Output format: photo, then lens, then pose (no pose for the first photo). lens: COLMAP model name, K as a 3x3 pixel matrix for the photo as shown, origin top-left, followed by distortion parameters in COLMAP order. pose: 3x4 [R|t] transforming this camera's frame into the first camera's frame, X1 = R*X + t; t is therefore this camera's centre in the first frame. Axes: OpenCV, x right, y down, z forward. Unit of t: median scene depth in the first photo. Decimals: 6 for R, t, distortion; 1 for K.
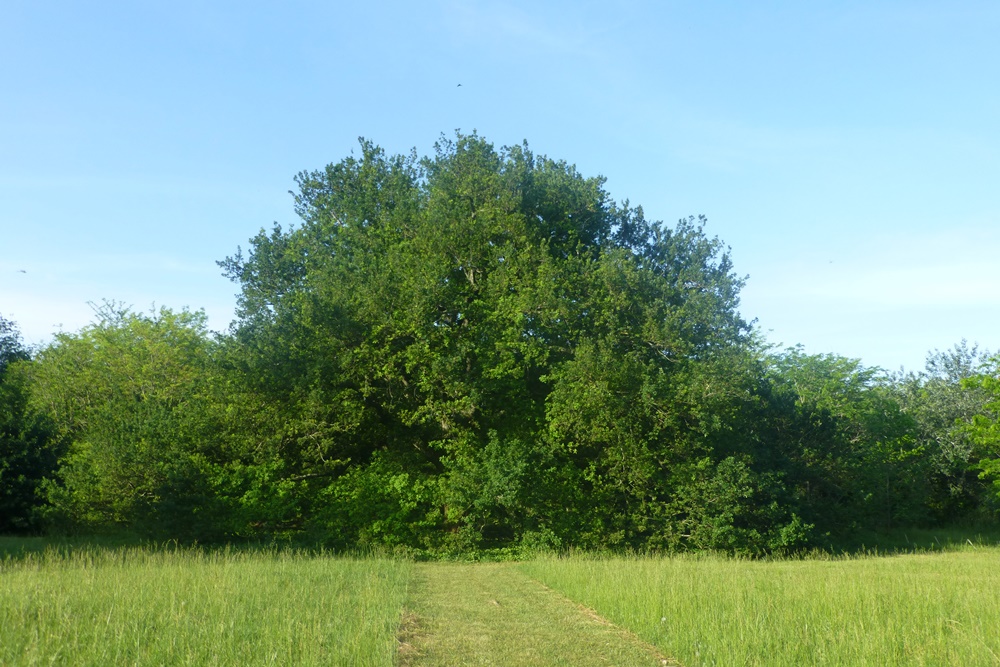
lens RADIAL K [[1023.9, 0, 501.2], [0, 1023.9, 335.2], [0, 0, 1]] dist [-0.016224, 0.000000]
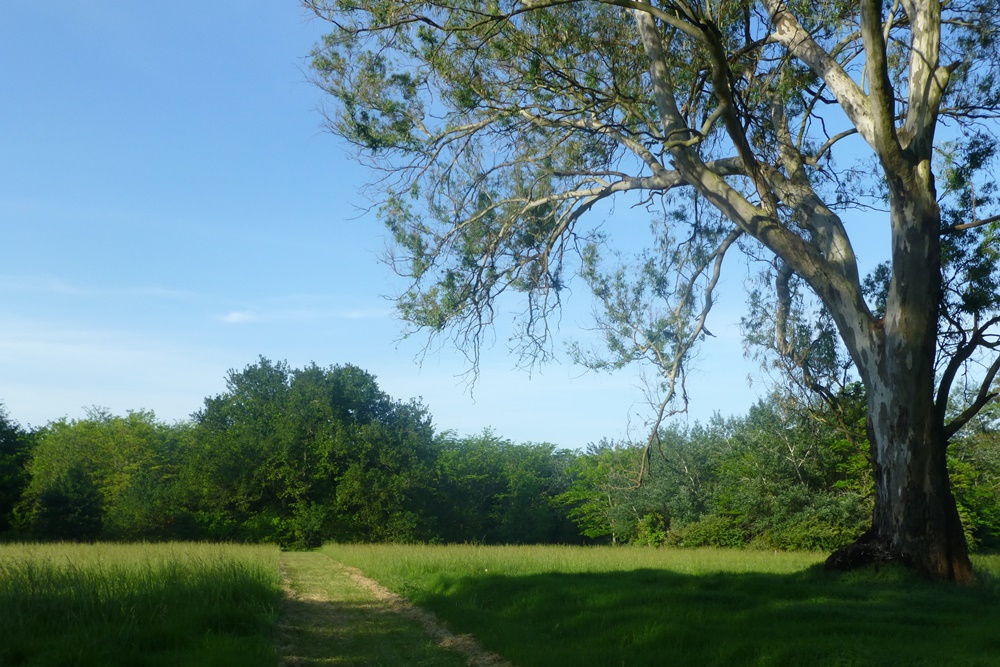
lens RADIAL K [[1023.9, 0, 497.6], [0, 1023.9, 331.9], [0, 0, 1]] dist [-0.016224, 0.000000]
pose [[0.992432, 0.025408, 0.120142, 0.121839], [-0.021567, 0.999217, -0.033166, -0.238126], [-0.120891, 0.030324, 0.992203, -1.507145]]
